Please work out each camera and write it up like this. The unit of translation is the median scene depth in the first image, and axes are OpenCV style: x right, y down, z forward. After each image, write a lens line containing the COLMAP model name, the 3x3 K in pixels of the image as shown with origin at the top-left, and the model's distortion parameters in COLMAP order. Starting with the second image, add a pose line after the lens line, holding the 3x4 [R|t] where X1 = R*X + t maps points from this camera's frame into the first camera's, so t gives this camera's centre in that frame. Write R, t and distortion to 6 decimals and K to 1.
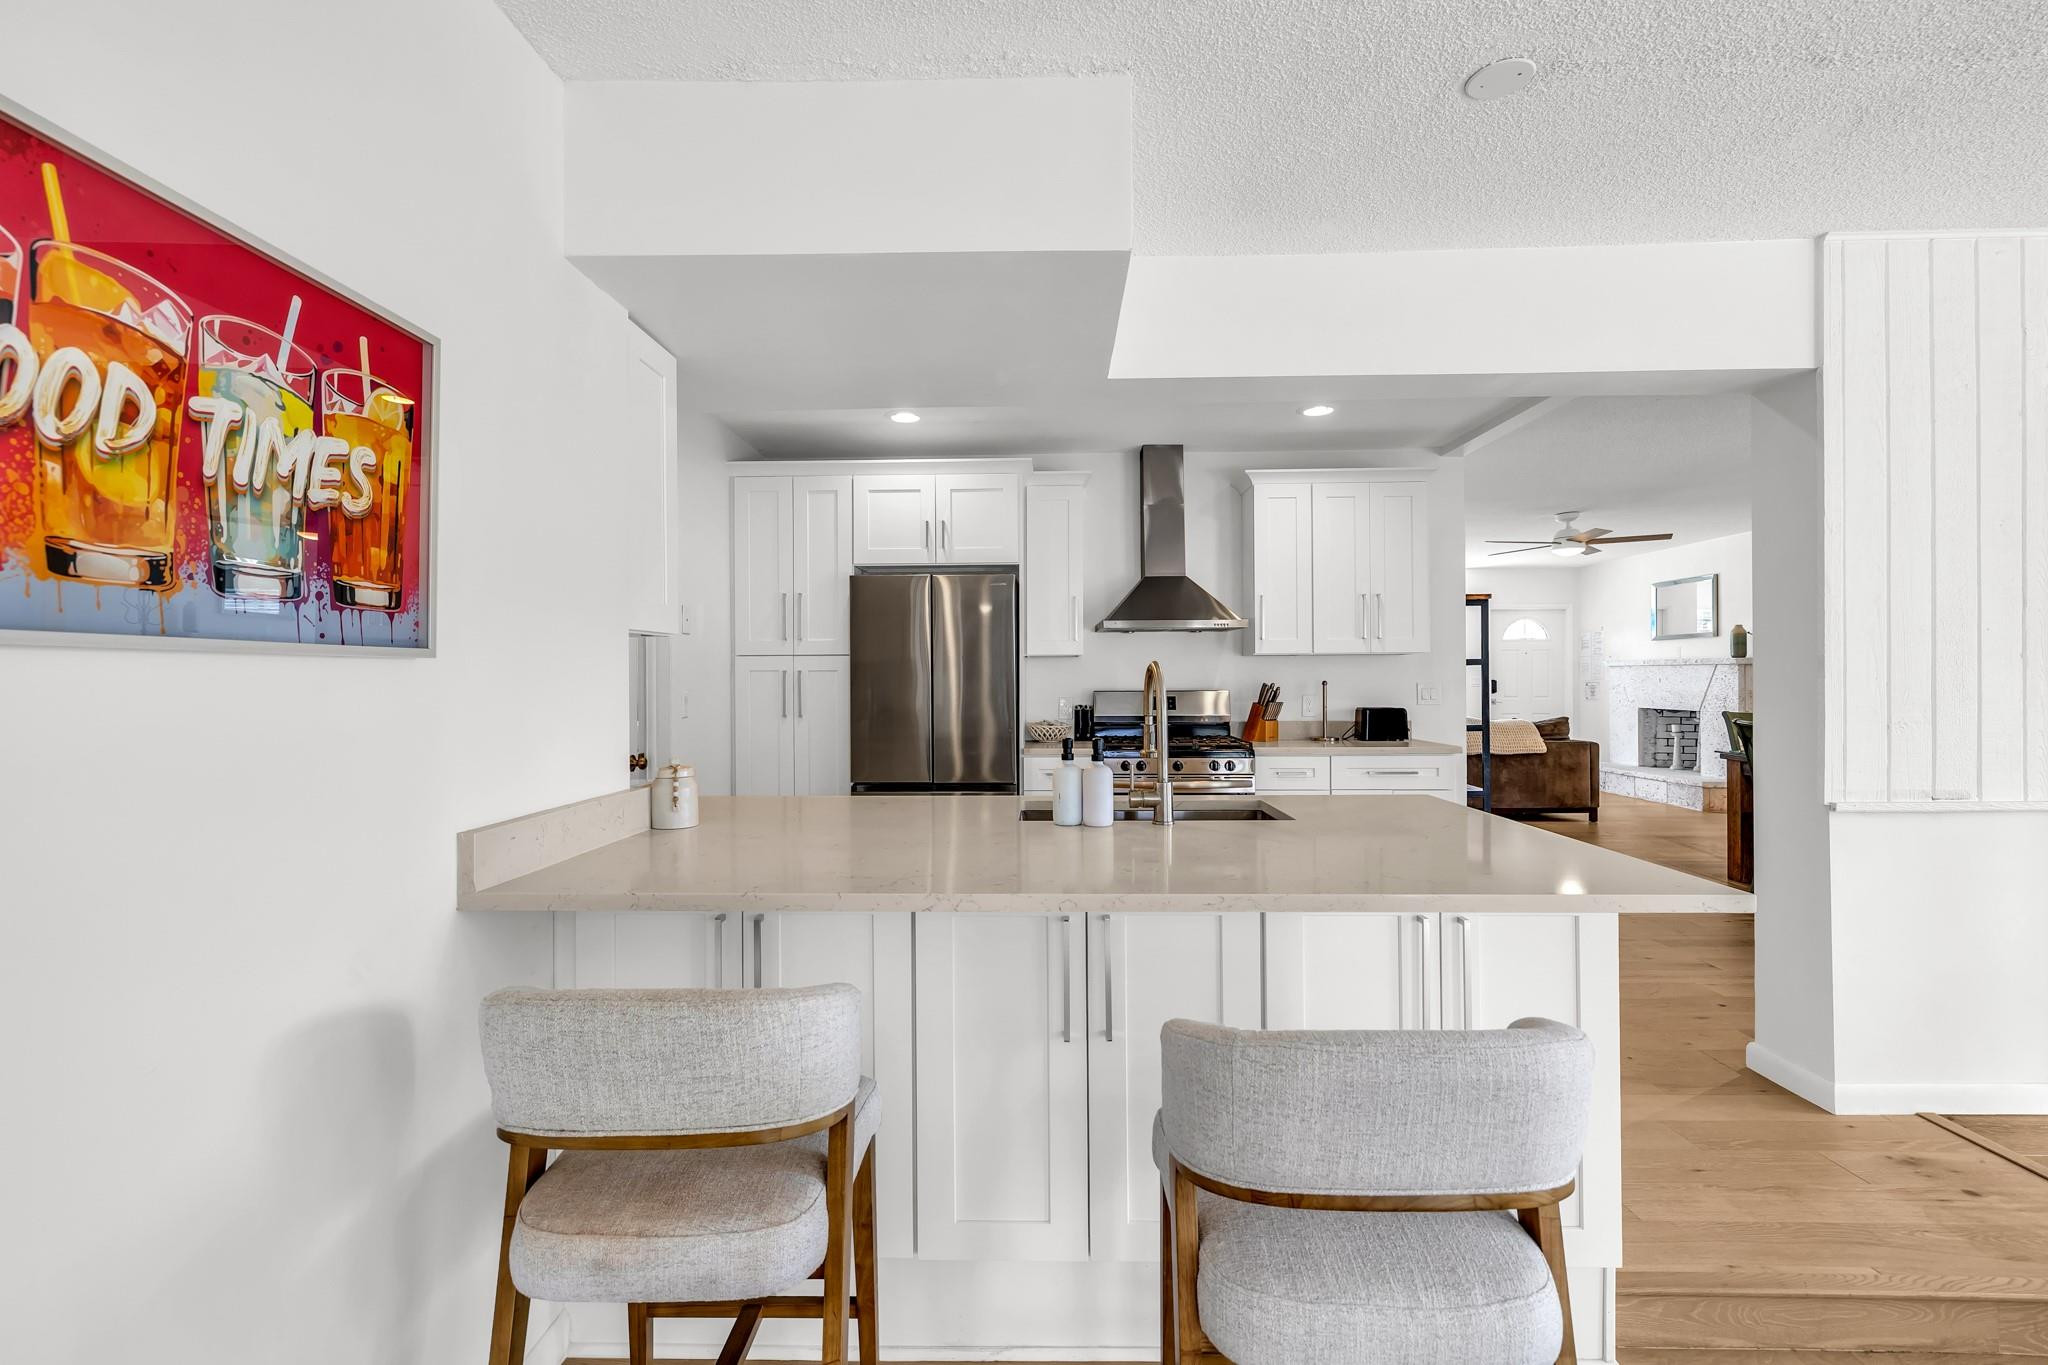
lens RADIAL K [[899.2, 0, 1024.0], [0, 899.2, 682.5], [0, 0, 1]] dist [-0.000947, 0.000130]
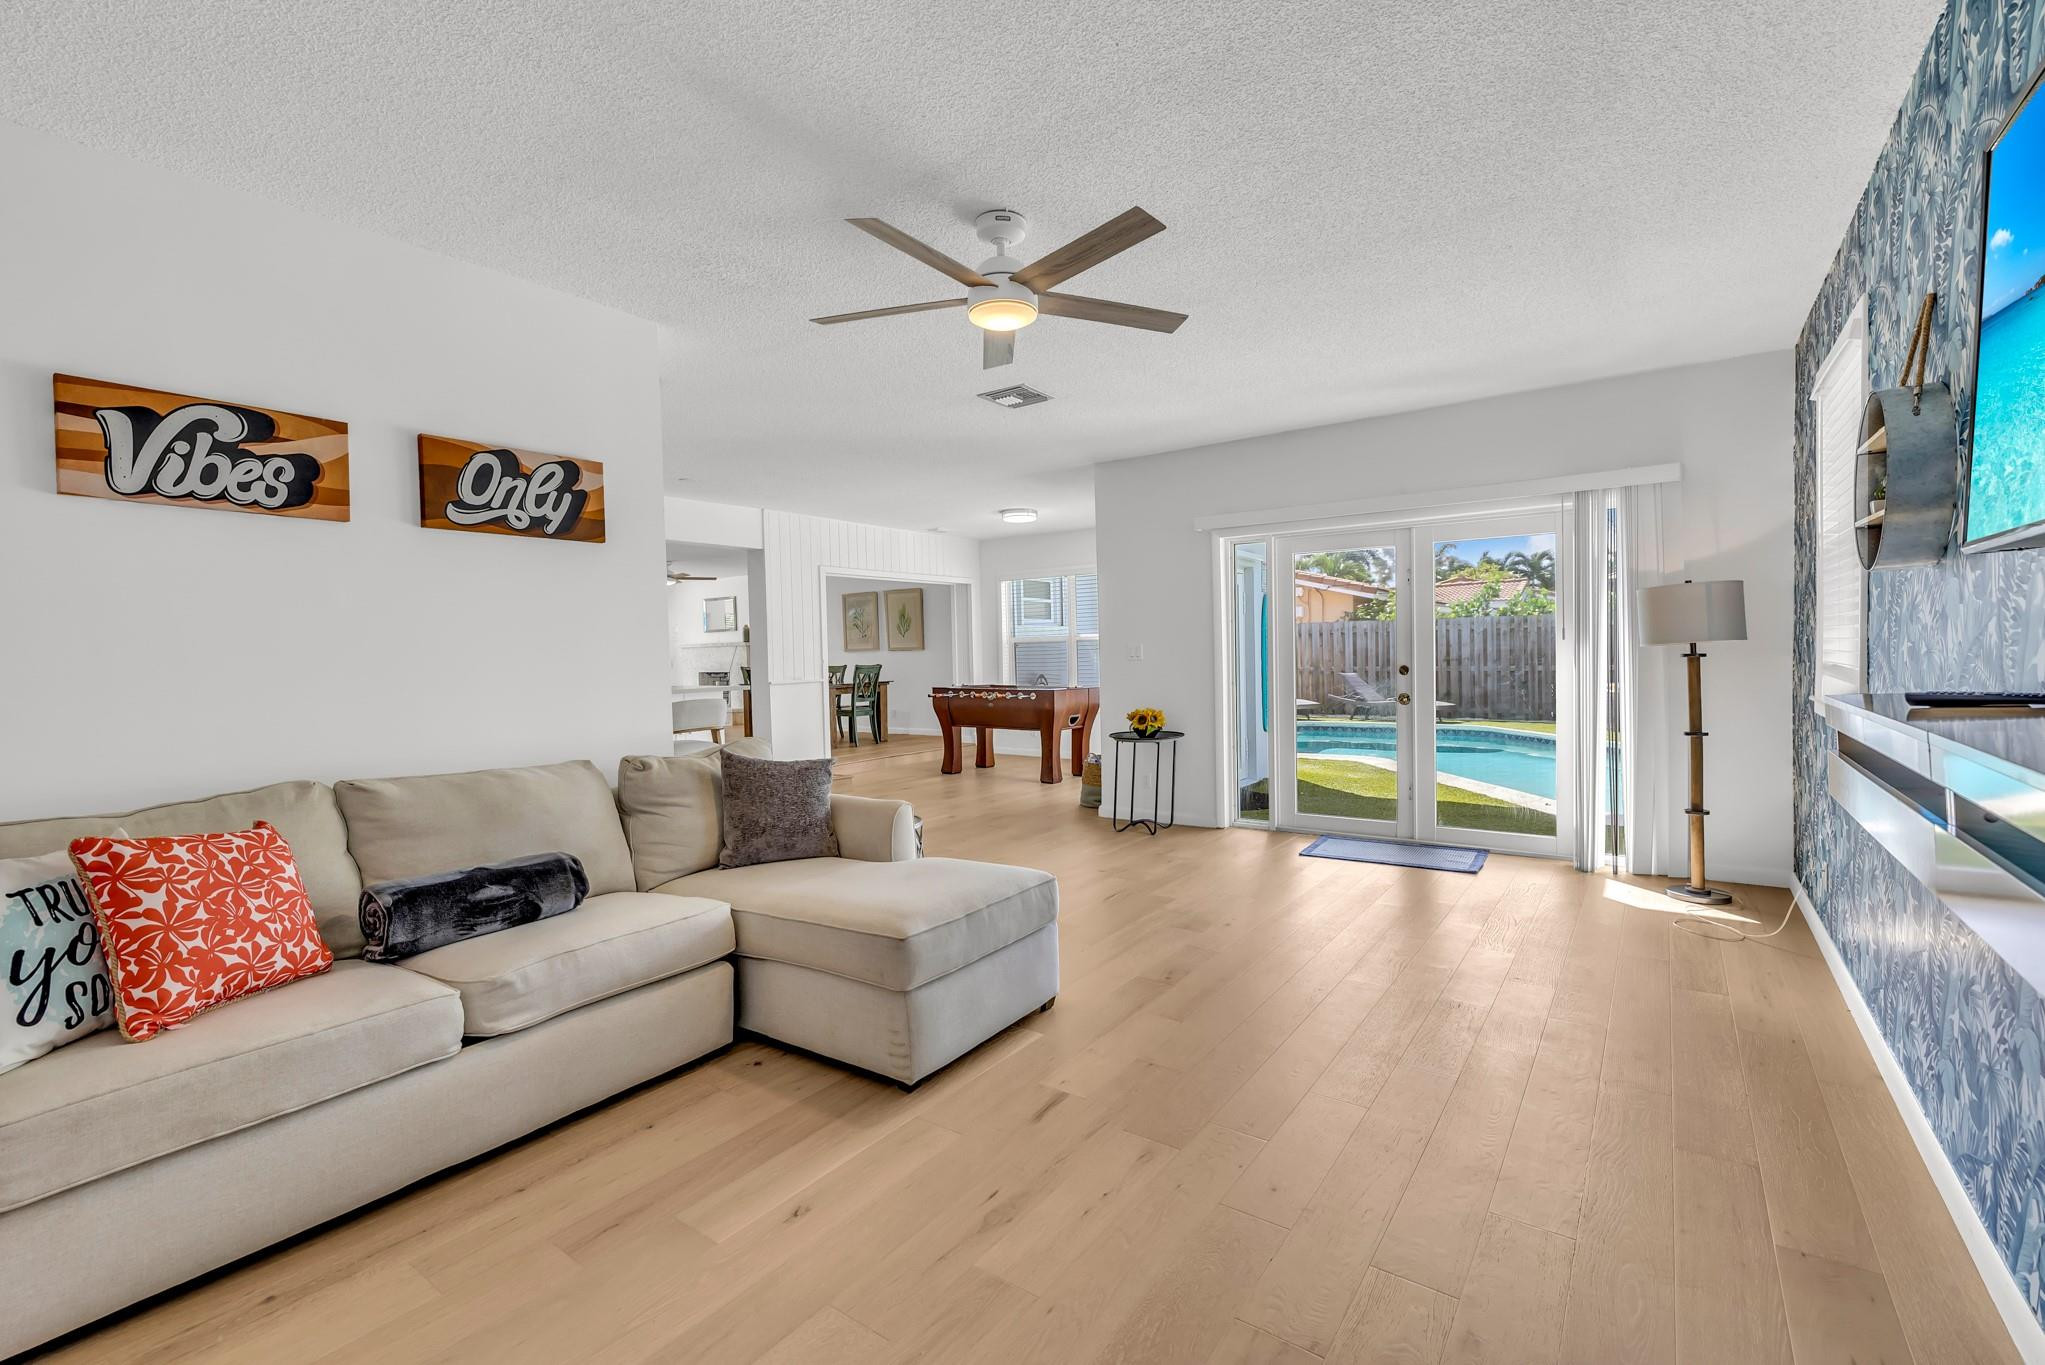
lens RADIAL K [[897.8, 0, 1022.5], [0, 897.8, 682.5], [0, 0, 1]] dist [-0.000947, 0.000130]
pose [[0.567594, -0.024205, 0.822953, -0.439069], [0.013780, 0.999707, 0.019899, 0.028083], [-0.823193, 0.000046, 0.567761, -0.561232]]
